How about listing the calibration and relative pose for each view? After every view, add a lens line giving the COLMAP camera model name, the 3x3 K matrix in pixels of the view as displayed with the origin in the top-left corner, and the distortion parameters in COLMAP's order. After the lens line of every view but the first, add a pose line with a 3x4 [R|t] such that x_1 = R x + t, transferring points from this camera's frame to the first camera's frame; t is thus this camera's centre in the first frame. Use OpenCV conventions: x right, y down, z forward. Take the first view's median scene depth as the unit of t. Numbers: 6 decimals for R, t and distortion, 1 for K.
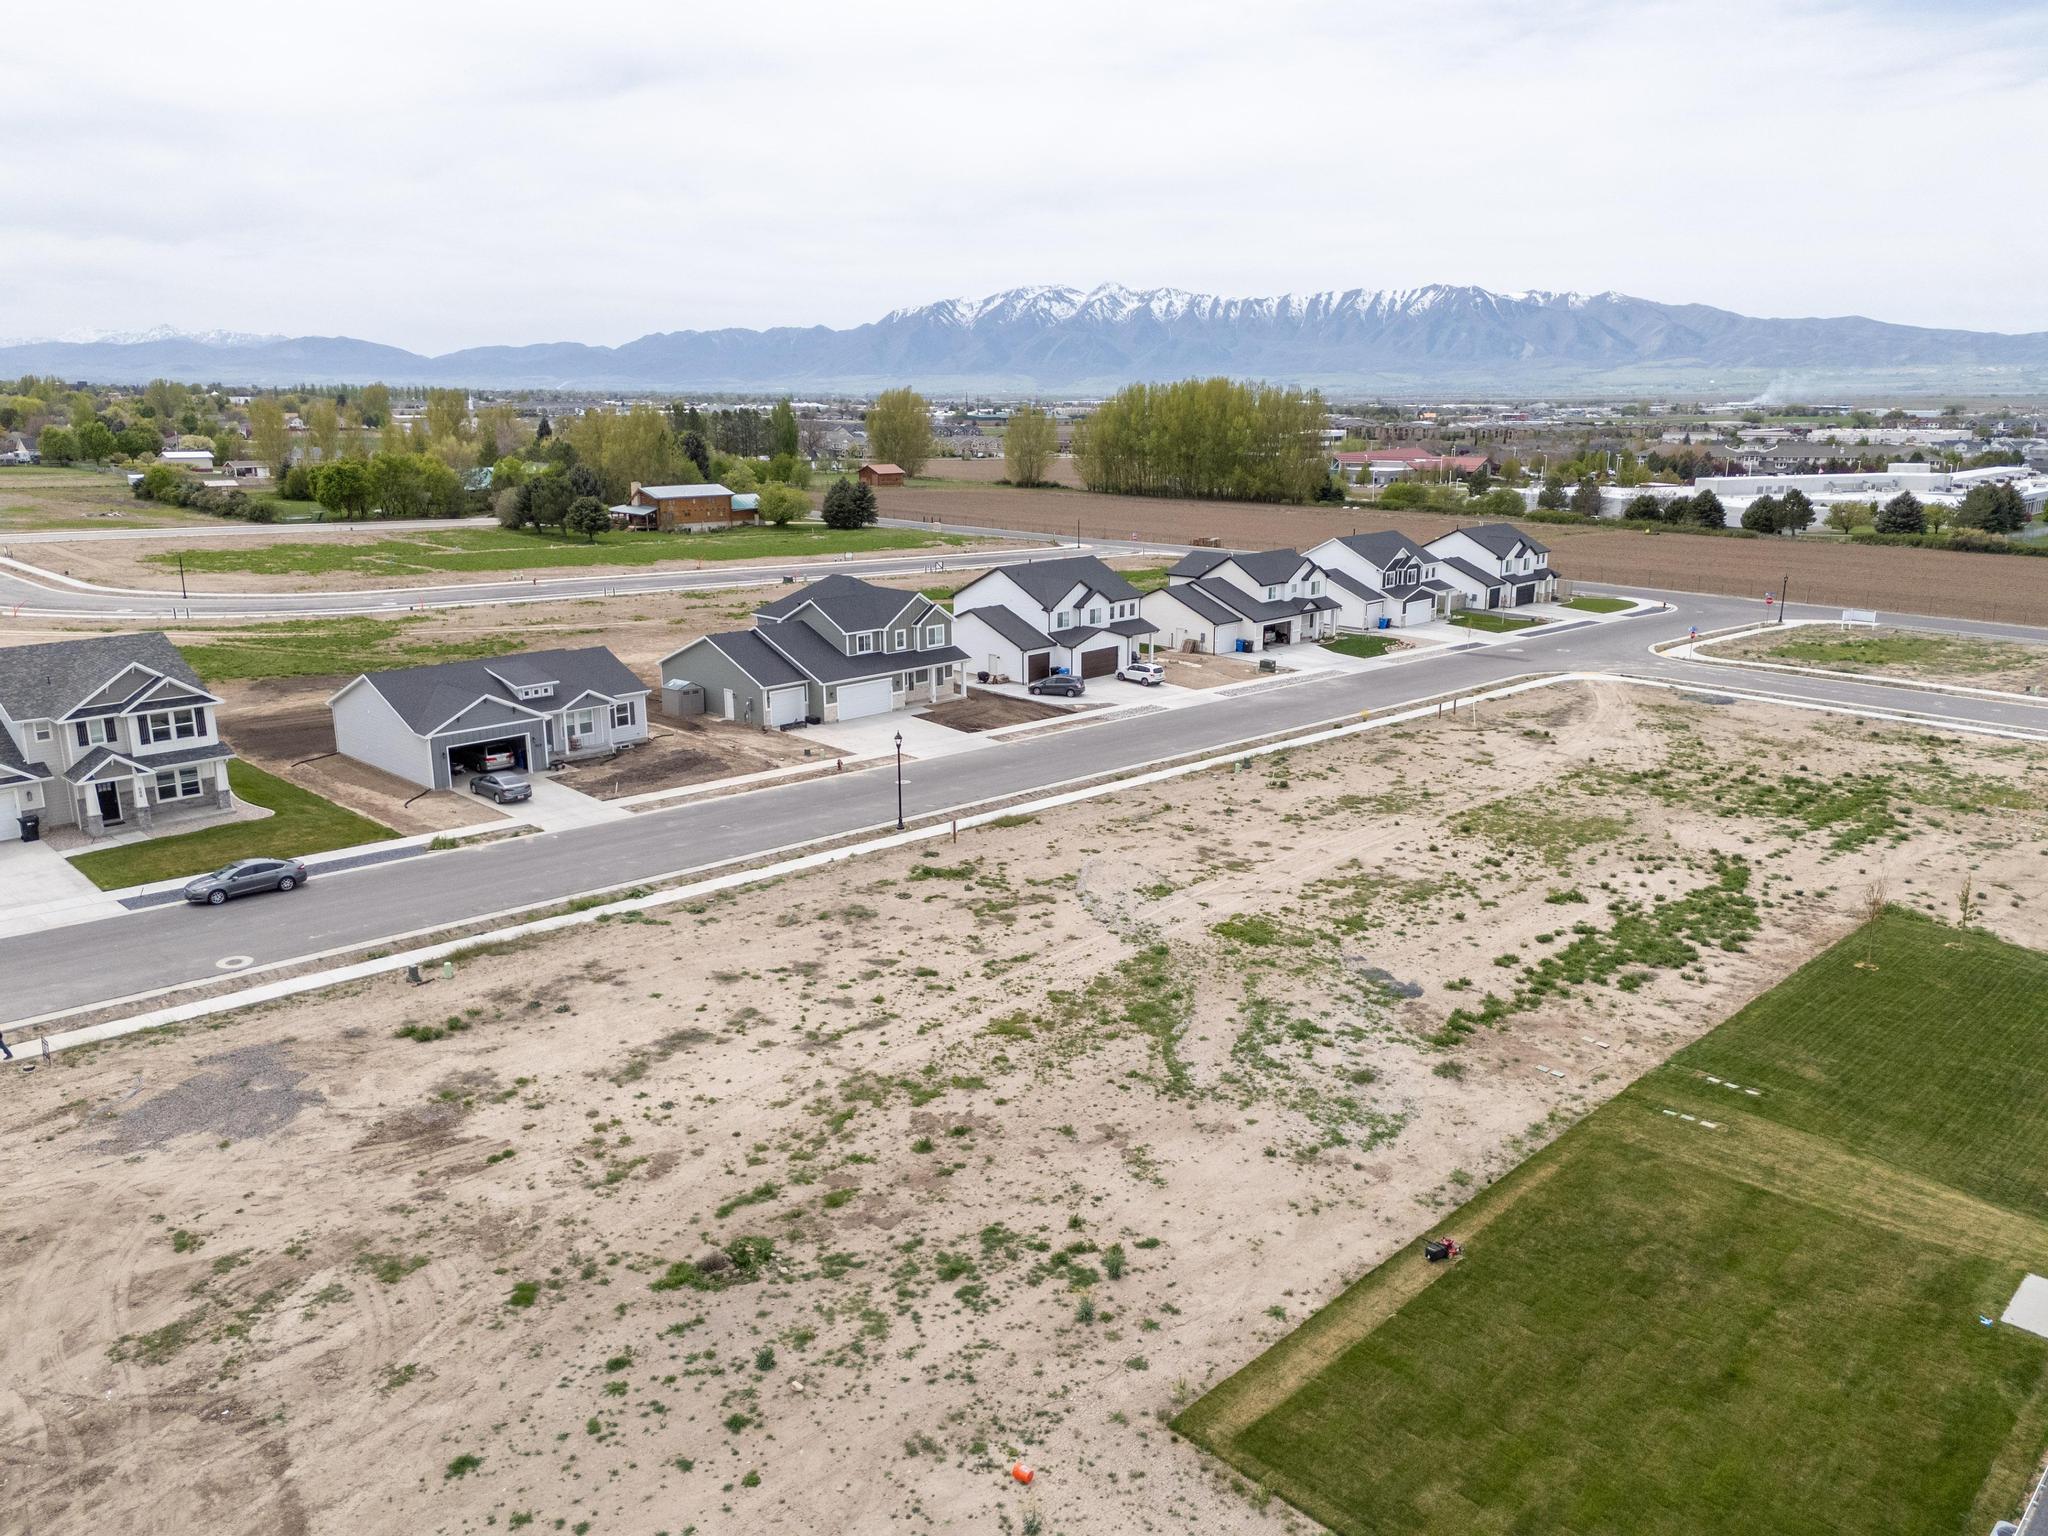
lens RADIAL K [[1497.4, 0, 1033.0], [0, 1497.4, 767.0], [0, 0, 1]] dist [0.093909, -0.093248]
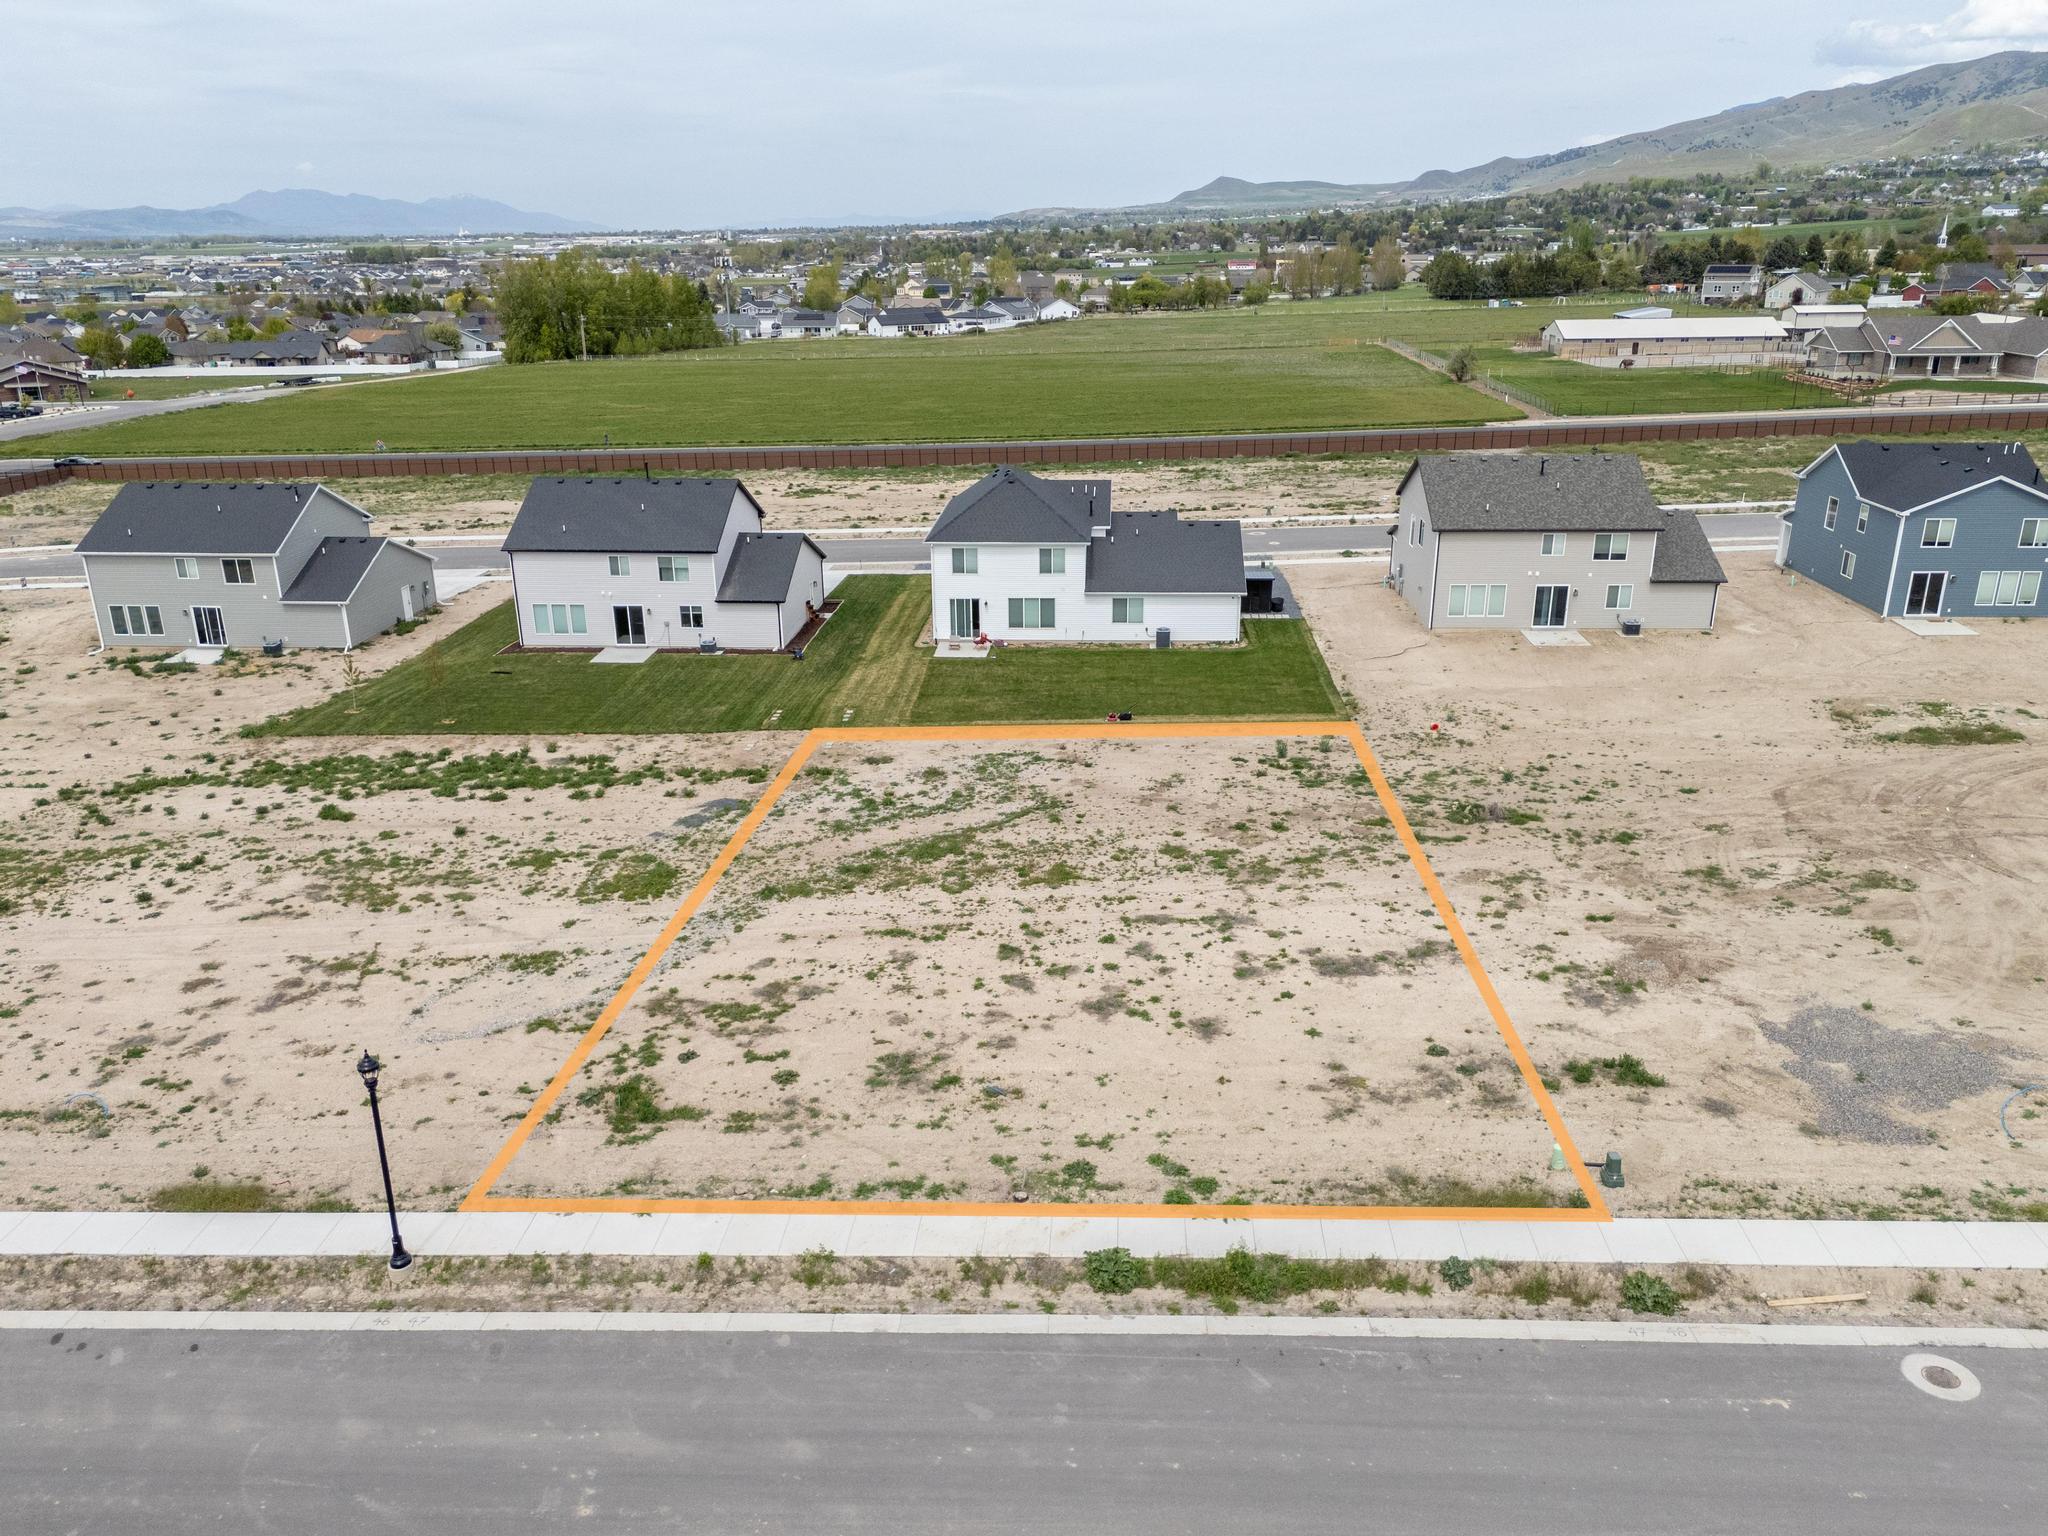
lens RADIAL K [[1497.4, 0, 1033.0], [0, 1497.4, 767.0], [0, 0, 1]] dist [0.093909, -0.093248]
pose [[-0.655125, -0.248069, 0.713633, -0.601058], [0.193462, 0.857986, 0.475849, -0.312257], [-0.730331, 0.449802, -0.514096, 1.303278]]
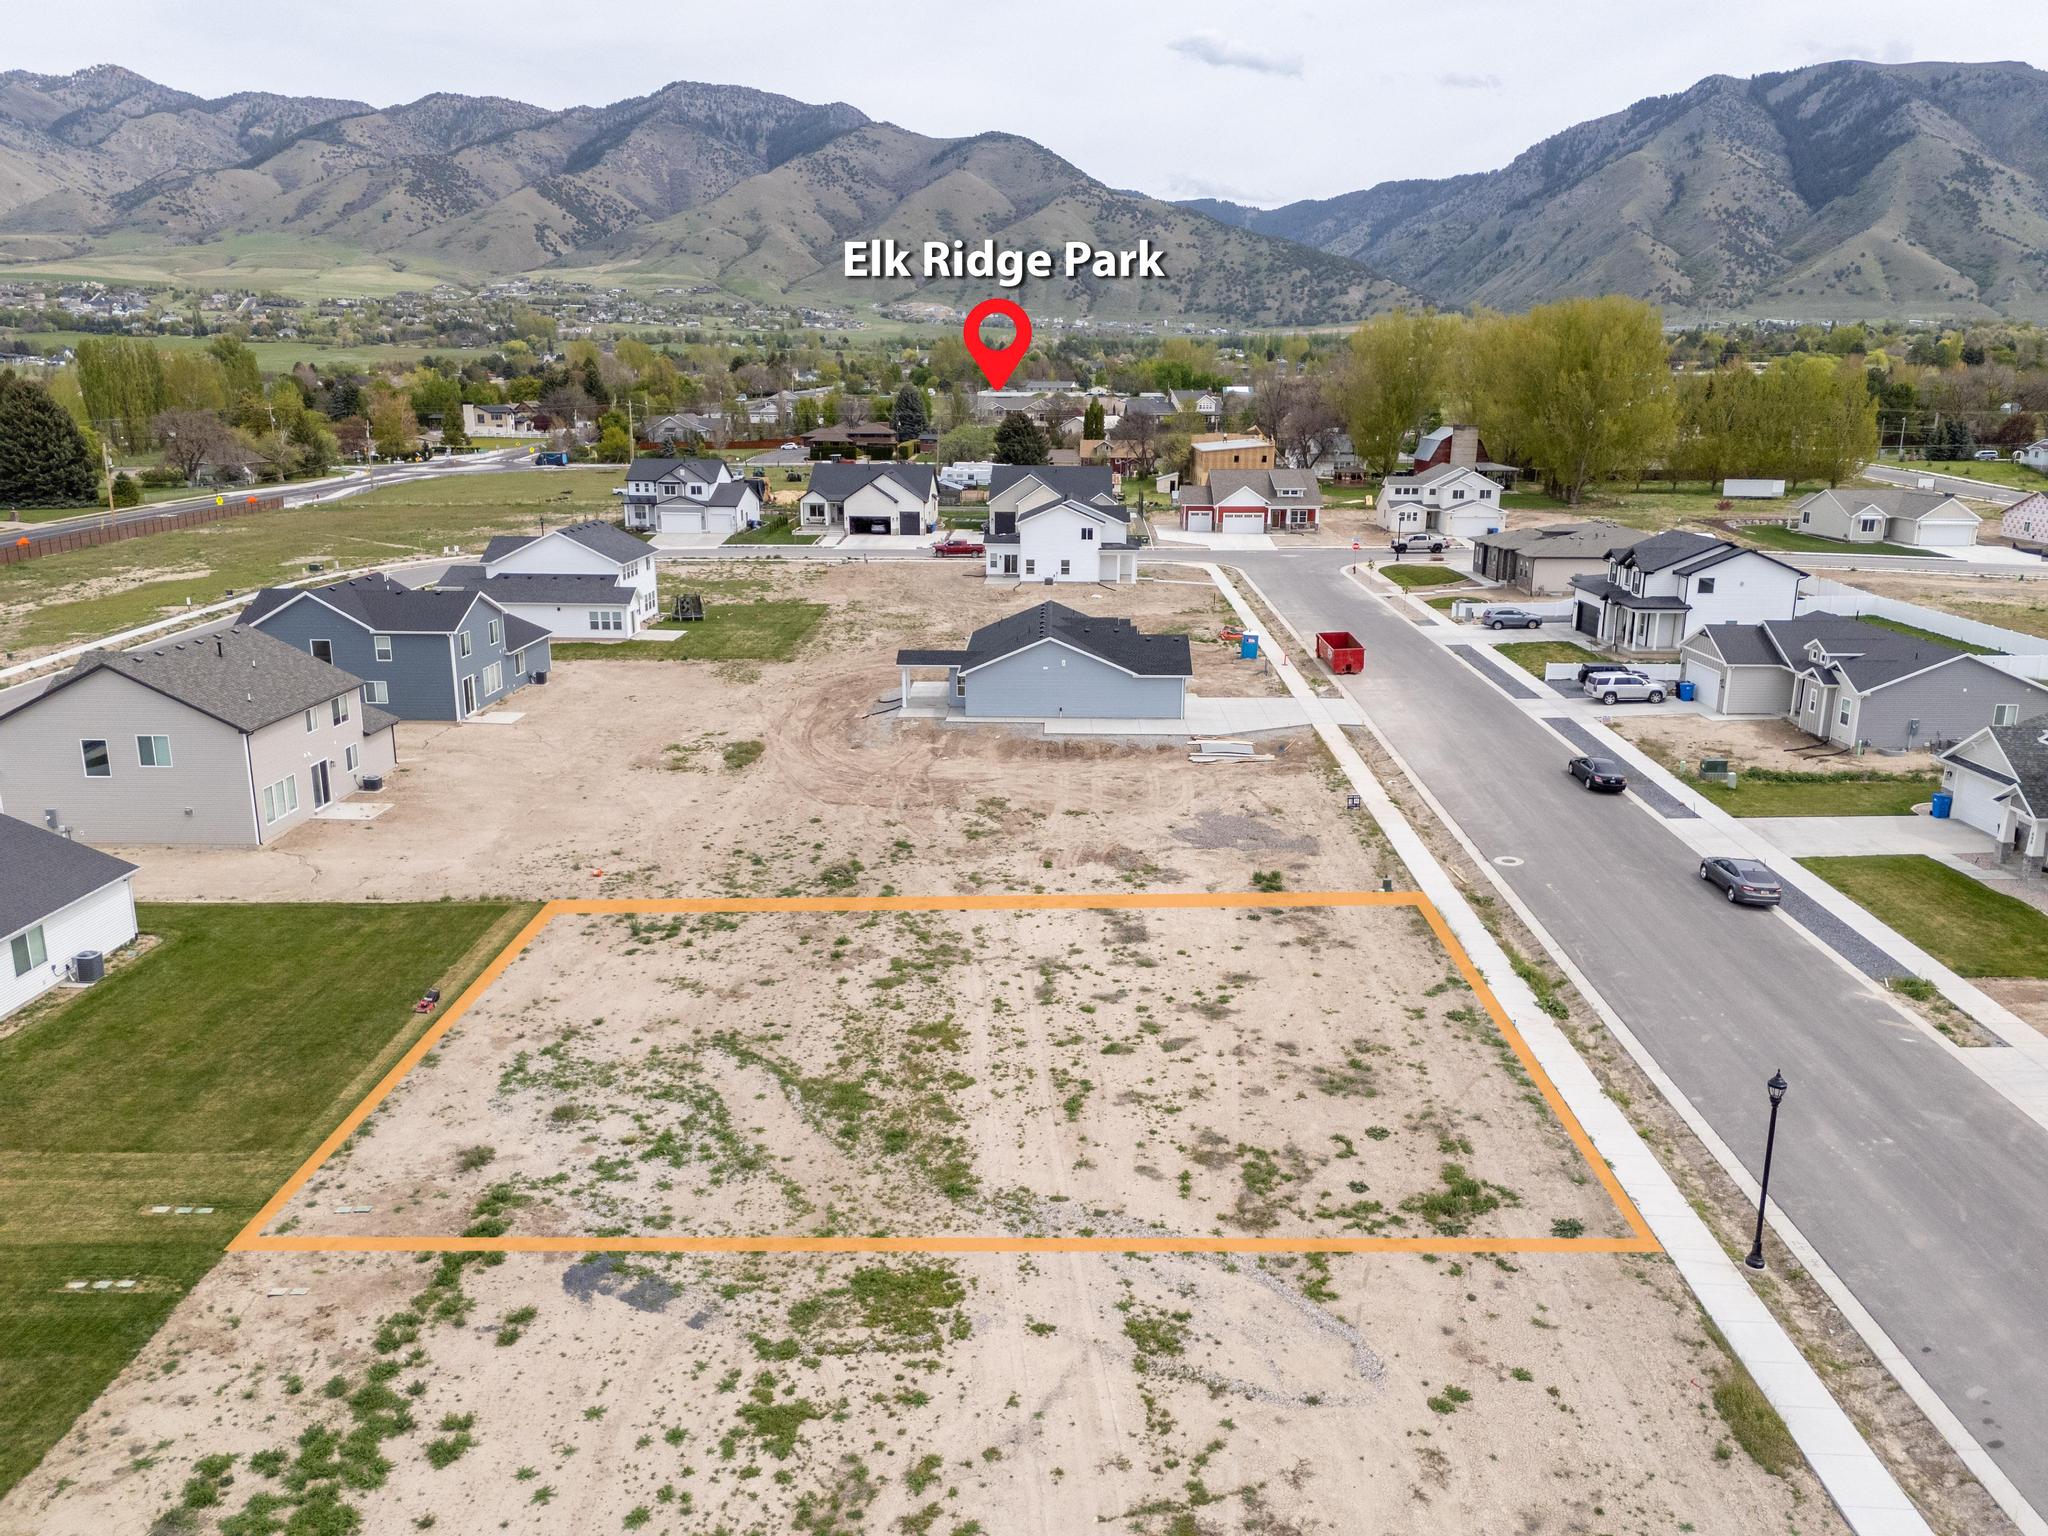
lens RADIAL K [[1497.4, 0, 1033.0], [0, 1497.4, 767.0], [0, 0, 1]] dist [0.093909, -0.093248]
pose [[-0.728109, 0.163707, -0.665625, 0.483963], [-0.172926, 0.895784, 0.409473, -0.333757], [0.663290, 0.413245, -0.623919, 1.377774]]
